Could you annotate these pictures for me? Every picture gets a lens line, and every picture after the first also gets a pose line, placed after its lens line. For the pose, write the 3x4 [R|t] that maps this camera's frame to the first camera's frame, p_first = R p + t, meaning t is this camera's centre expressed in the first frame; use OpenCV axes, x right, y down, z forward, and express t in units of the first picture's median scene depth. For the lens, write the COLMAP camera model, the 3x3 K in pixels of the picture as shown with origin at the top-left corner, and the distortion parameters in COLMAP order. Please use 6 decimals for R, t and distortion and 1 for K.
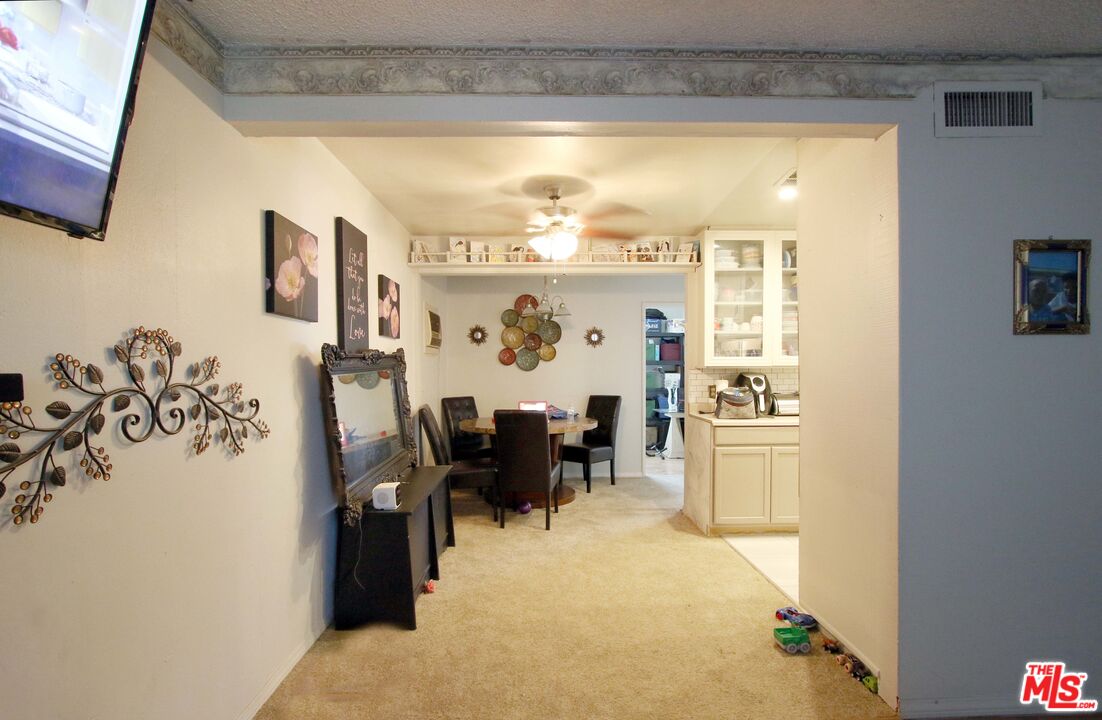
lens RADIAL K [[506.1, 0, 550.7], [0, 506.1, 378.3], [0, 0, 1]] dist [-0.010327, 0.000044]
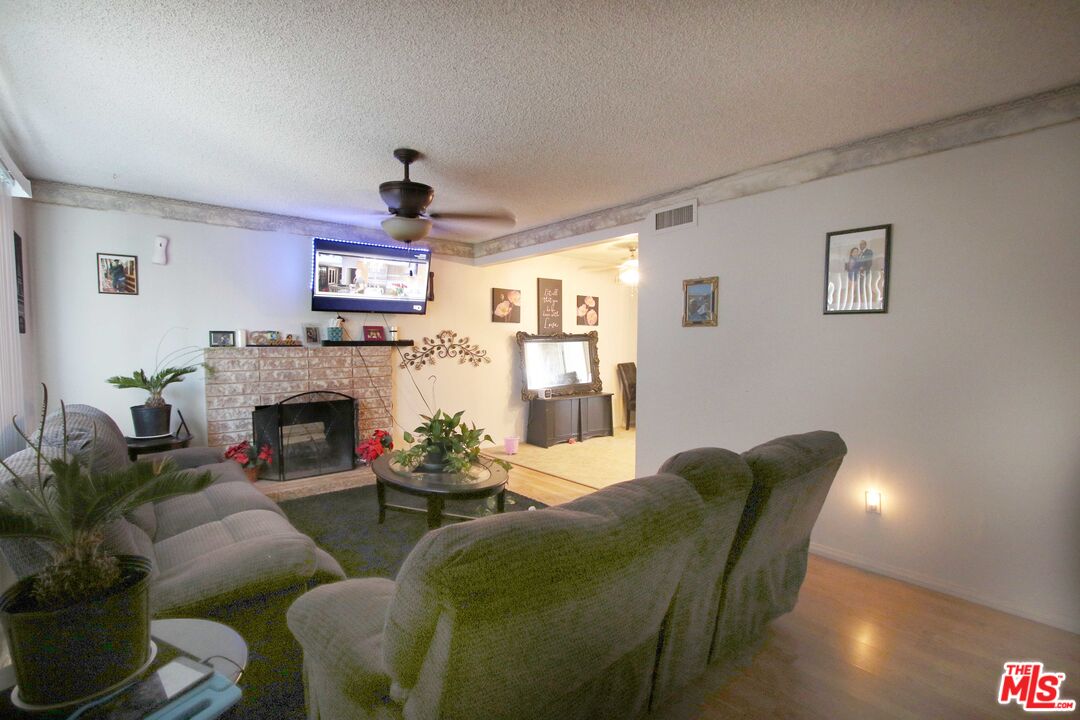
lens RADIAL K [[464.0, 0, 540.0], [0, 464.0, 360.0], [0, 0, 1]] dist [-0.001131, -0.000113]
pose [[0.643975, 0.040831, -0.763956, 2.019692], [-0.024983, 0.999165, 0.032343, 0.000429], [0.764638, -0.001742, 0.644457, -0.659467]]
